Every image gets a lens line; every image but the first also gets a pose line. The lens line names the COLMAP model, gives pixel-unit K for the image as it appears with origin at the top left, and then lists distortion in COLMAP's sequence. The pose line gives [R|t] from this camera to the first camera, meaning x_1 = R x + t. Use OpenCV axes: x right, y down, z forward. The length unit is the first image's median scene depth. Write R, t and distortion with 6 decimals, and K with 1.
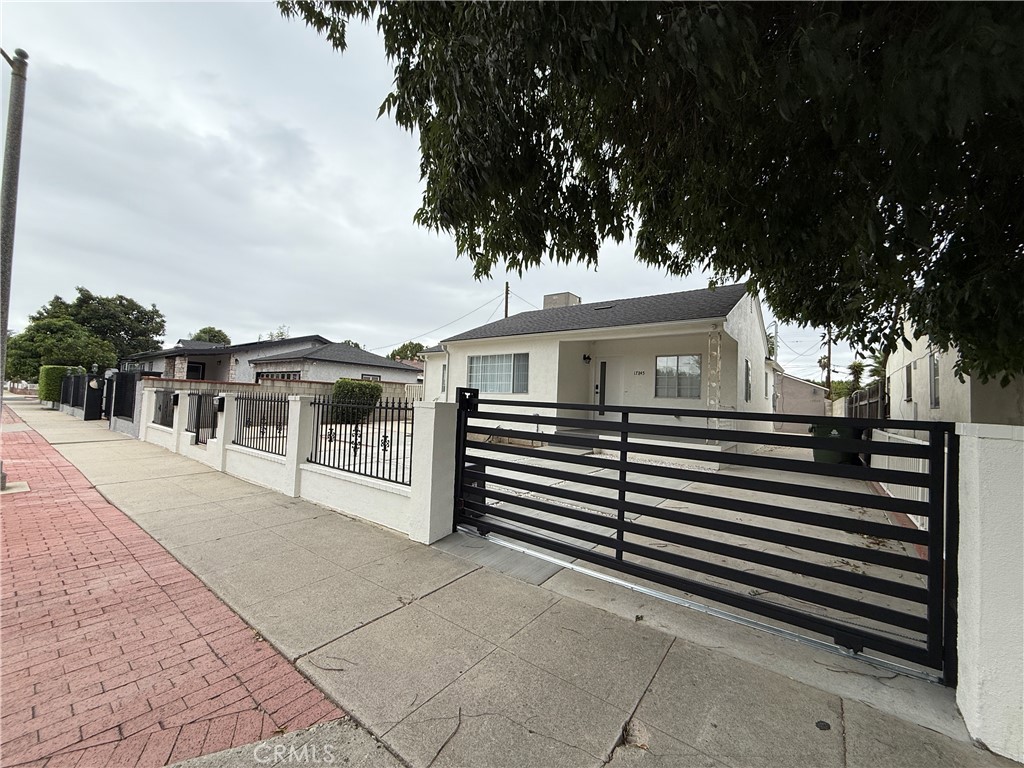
lens RADIAL K [[405.5, 0, 510.1], [0, 405.5, 385.9], [0, 0, 1]] dist [-0.001176, -0.000119]
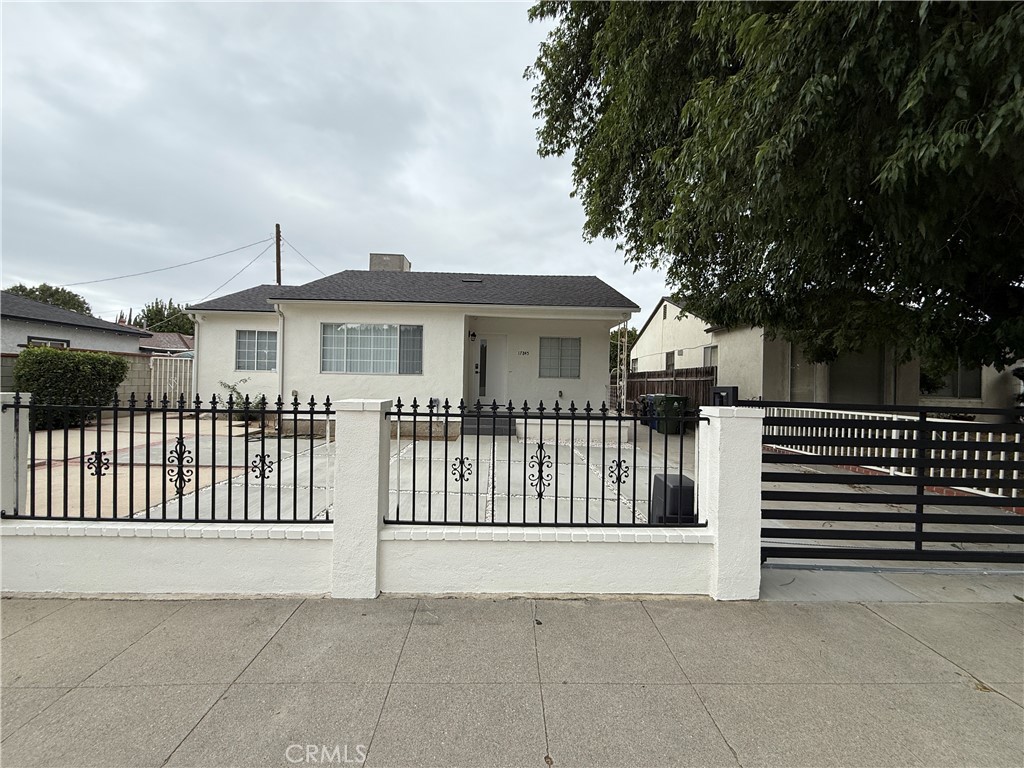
lens RADIAL K [[405.5, 0, 510.1], [0, 405.5, 385.9], [0, 0, 1]] dist [-0.001176, -0.000119]
pose [[0.780708, -0.026852, 0.624319, -0.321720], [-0.016612, 0.997831, 0.063690, -0.013828], [-0.624675, -0.060095, 0.778569, 0.228535]]
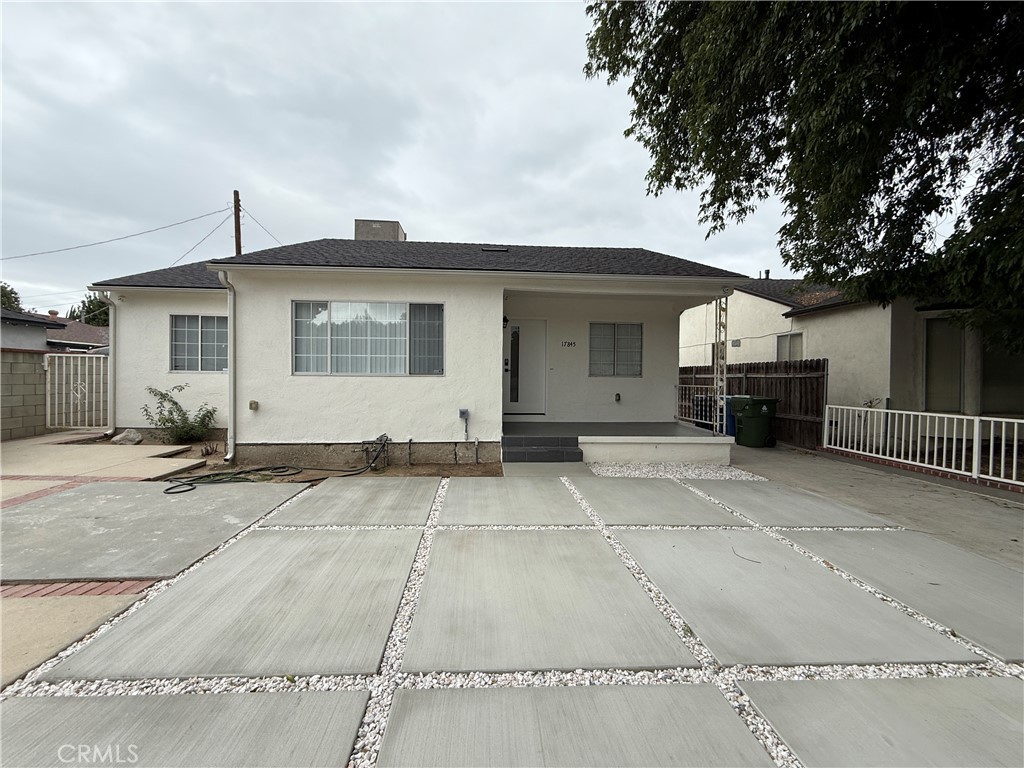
lens RADIAL K [[405.5, 0, 510.1], [0, 405.5, 385.9], [0, 0, 1]] dist [-0.001176, -0.000119]
pose [[0.747103, -0.044538, 0.663214, -0.256732], [-0.007538, 0.997121, 0.075453, -0.010001], [-0.664665, -0.061371, 0.744617, 0.487338]]
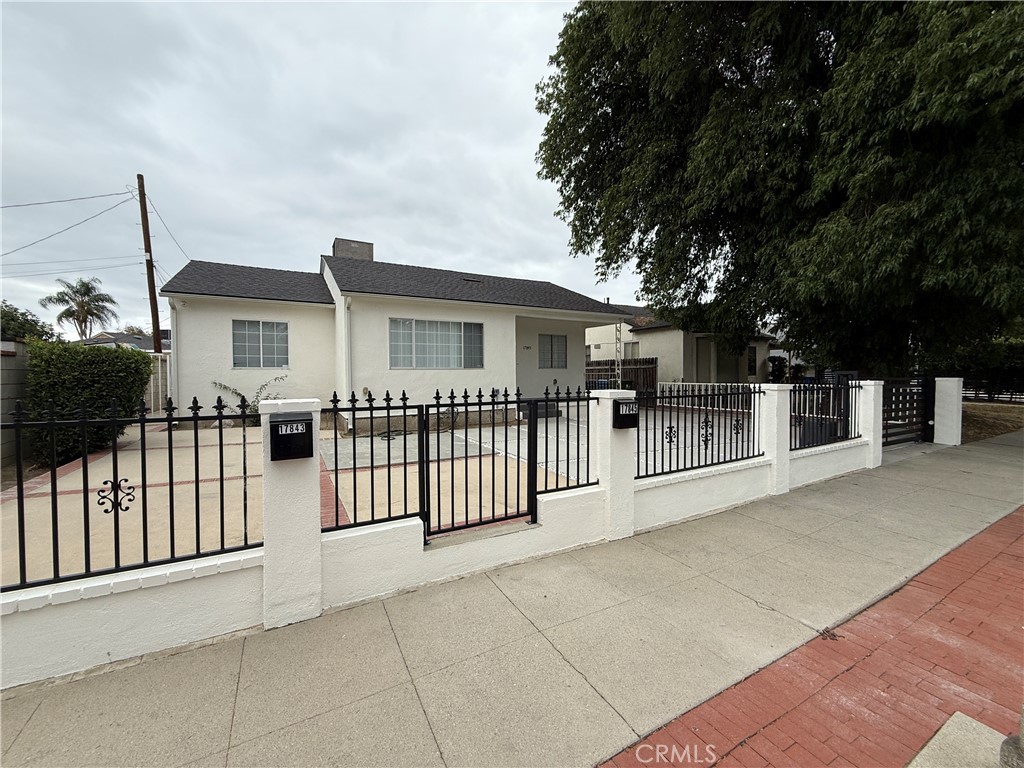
lens RADIAL K [[402.8, 0, 512.0], [0, 402.8, 384.0], [0, 0, 1]] dist [0.011151, -0.000139]
pose [[0.400255, -0.065711, 0.914045, -0.735457], [-0.013903, 0.996876, 0.077754, -0.016373], [-0.916298, -0.043830, 0.398091, 0.553598]]
